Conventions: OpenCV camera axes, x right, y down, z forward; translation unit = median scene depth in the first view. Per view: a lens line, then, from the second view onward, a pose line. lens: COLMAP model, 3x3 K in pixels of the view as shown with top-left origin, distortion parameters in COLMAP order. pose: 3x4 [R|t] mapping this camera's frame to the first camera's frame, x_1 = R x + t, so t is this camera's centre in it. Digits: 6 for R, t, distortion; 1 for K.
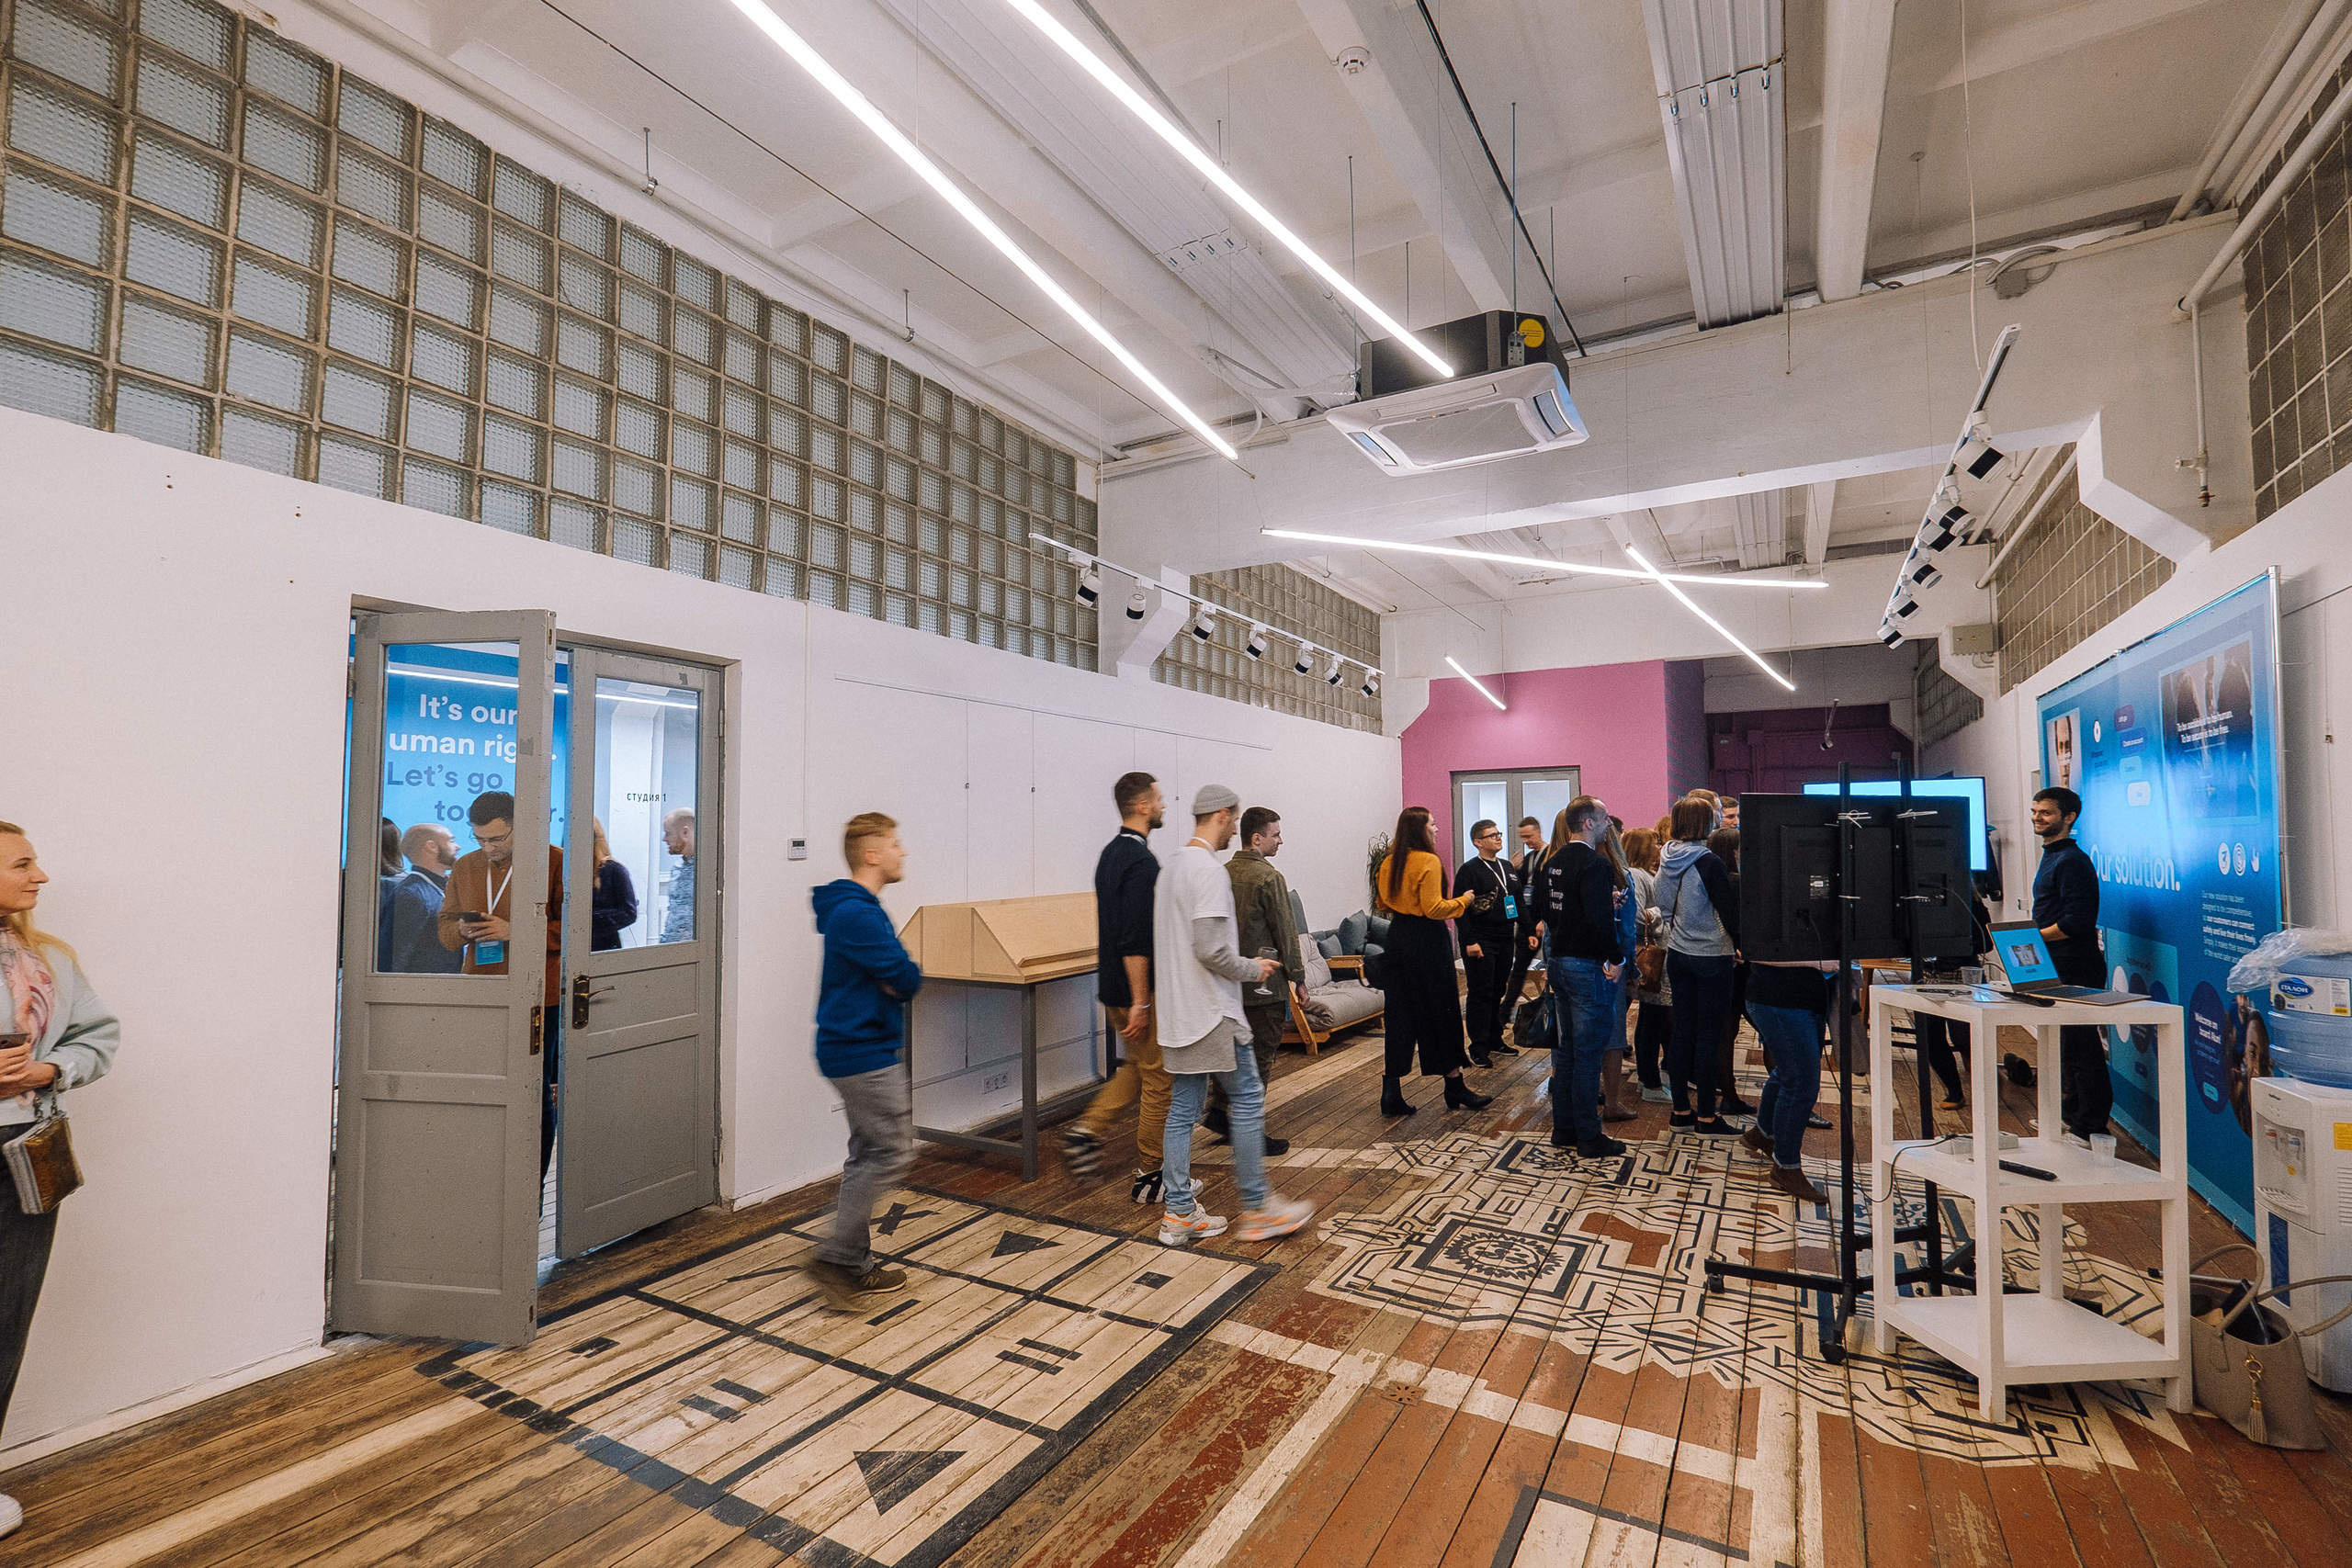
lens RADIAL K [[1076.4, 0, 1176.0], [0, 1076.4, 784.0], [0, 0, 1]] dist [-0.001276, -0.000249]
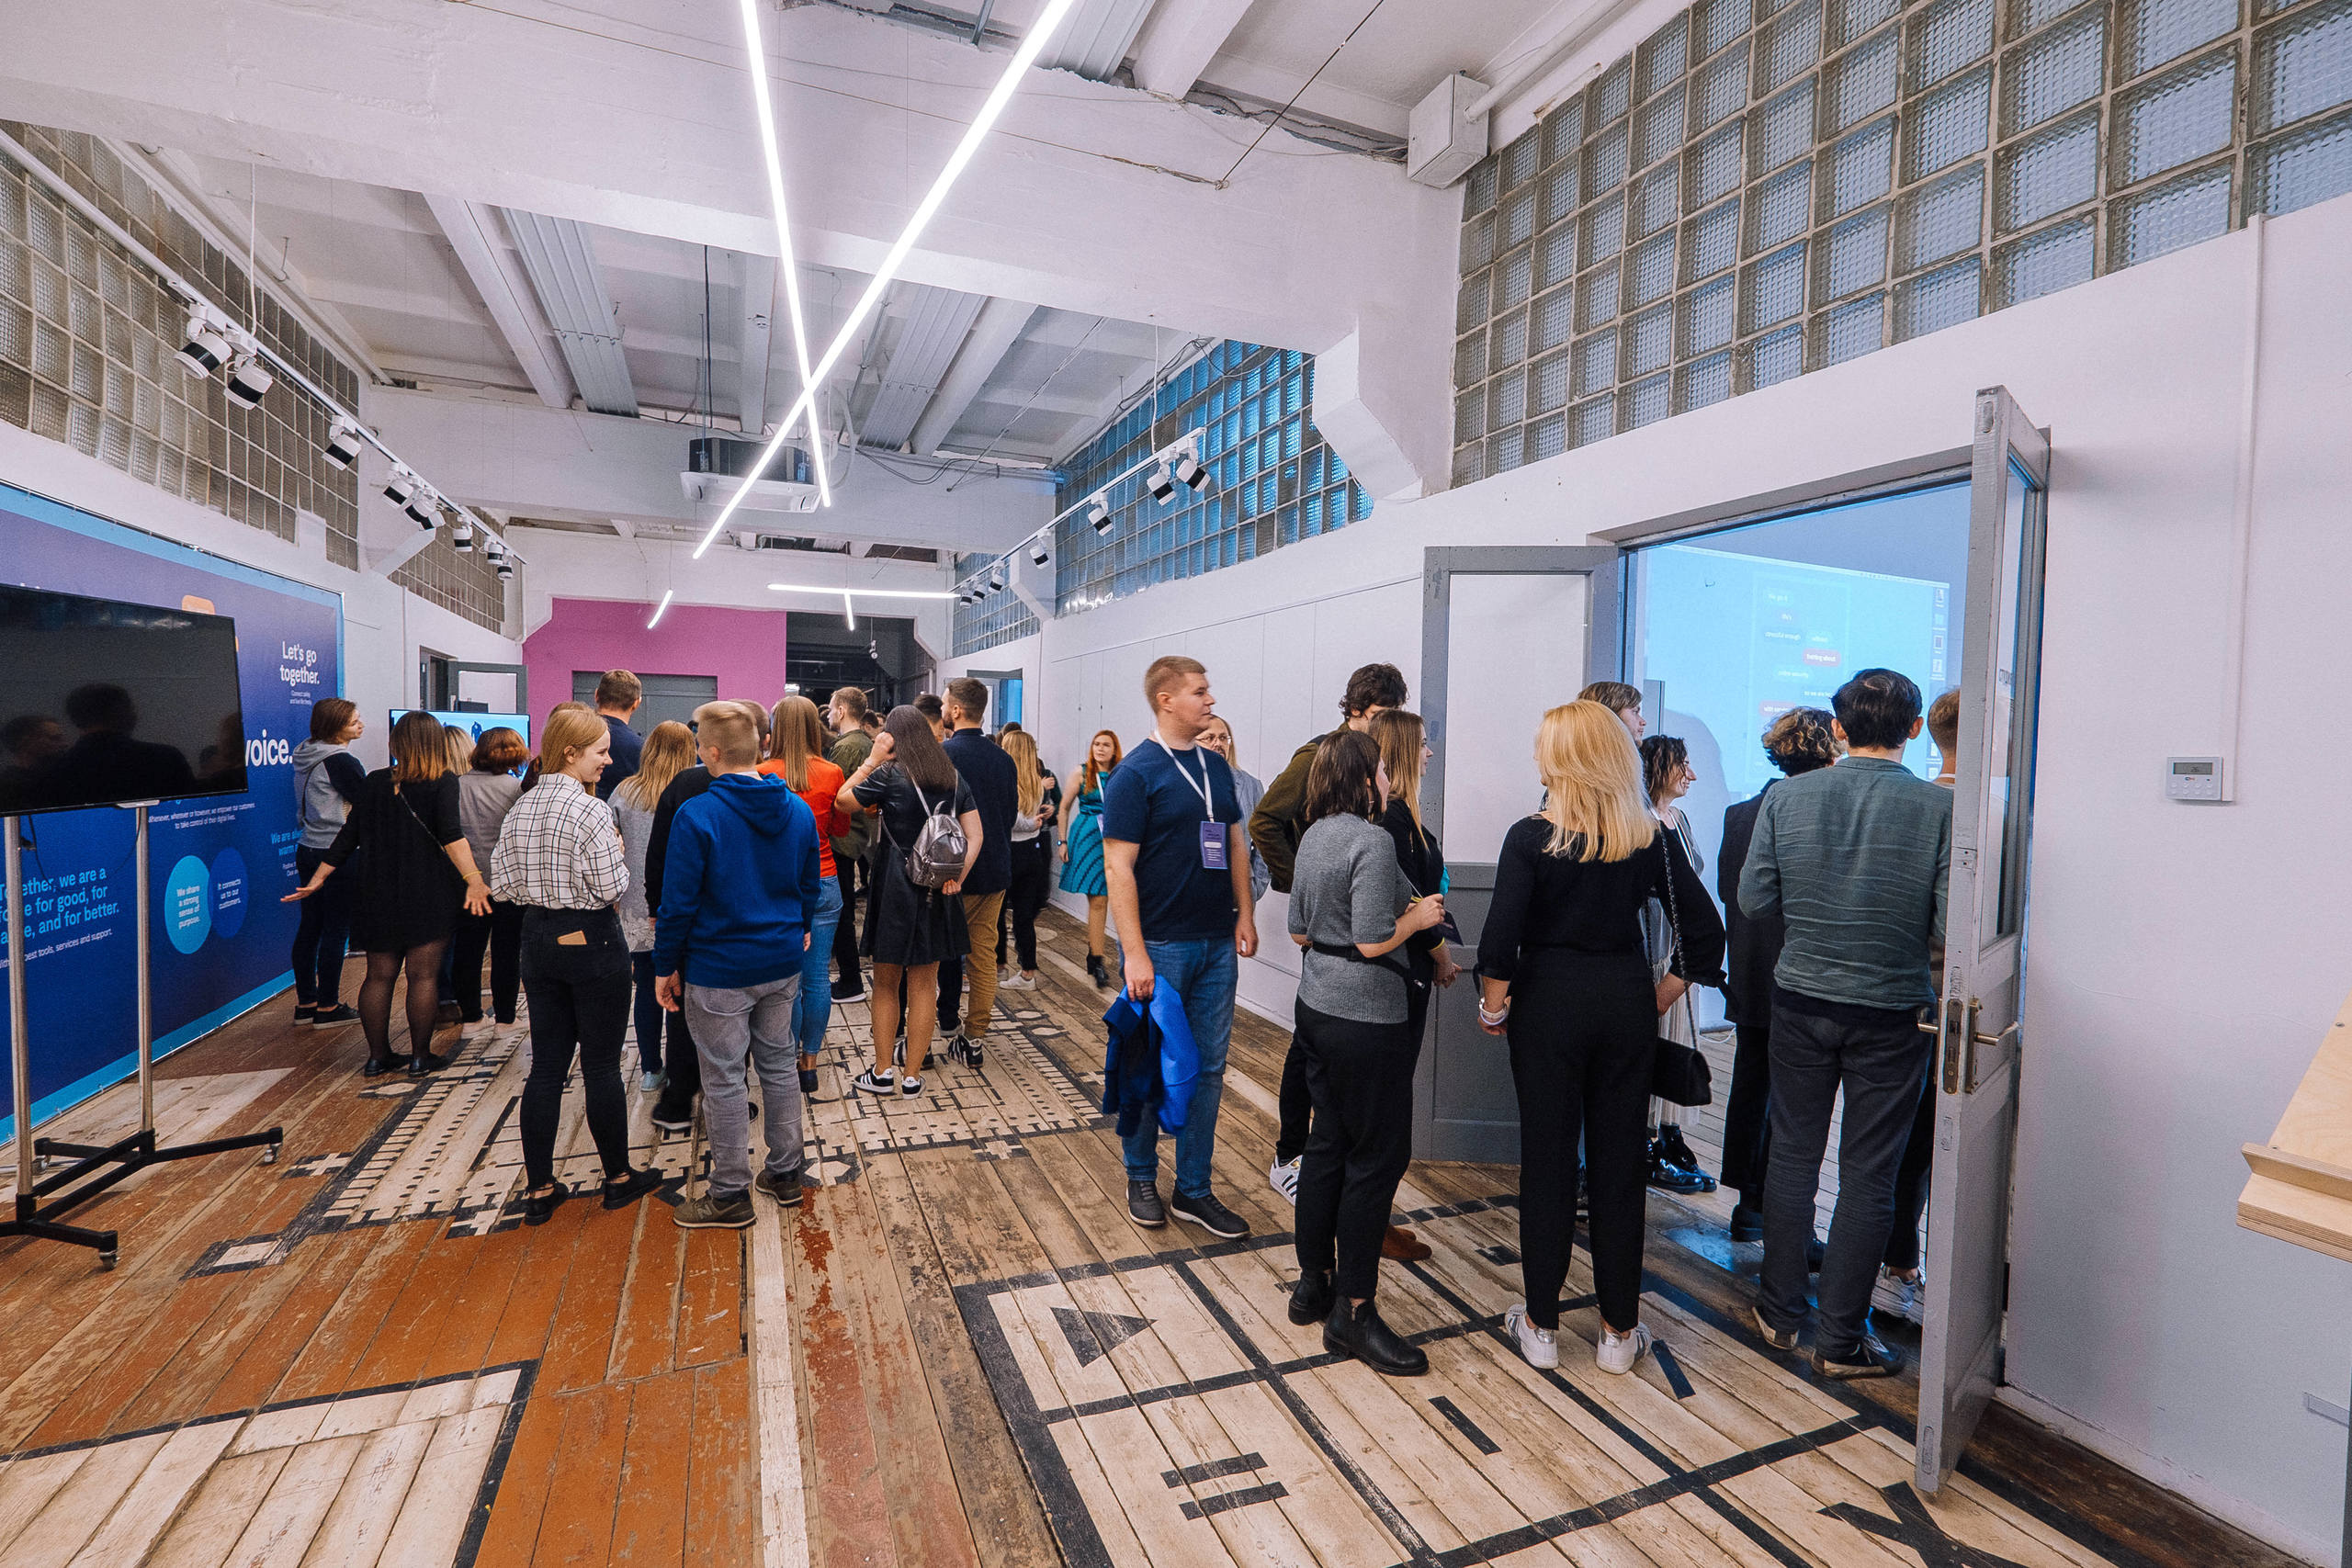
lens RADIAL K [[1076.4, 0, 1176.0], [0, 1076.4, 784.0], [0, 0, 1]] dist [-0.001276, -0.000249]
pose [[-0.615828, 0.018101, -0.787673, 0.445536], [0.020360, 0.999768, 0.007057, 0.077858], [0.787618, -0.011691, -0.616053, 1.461618]]
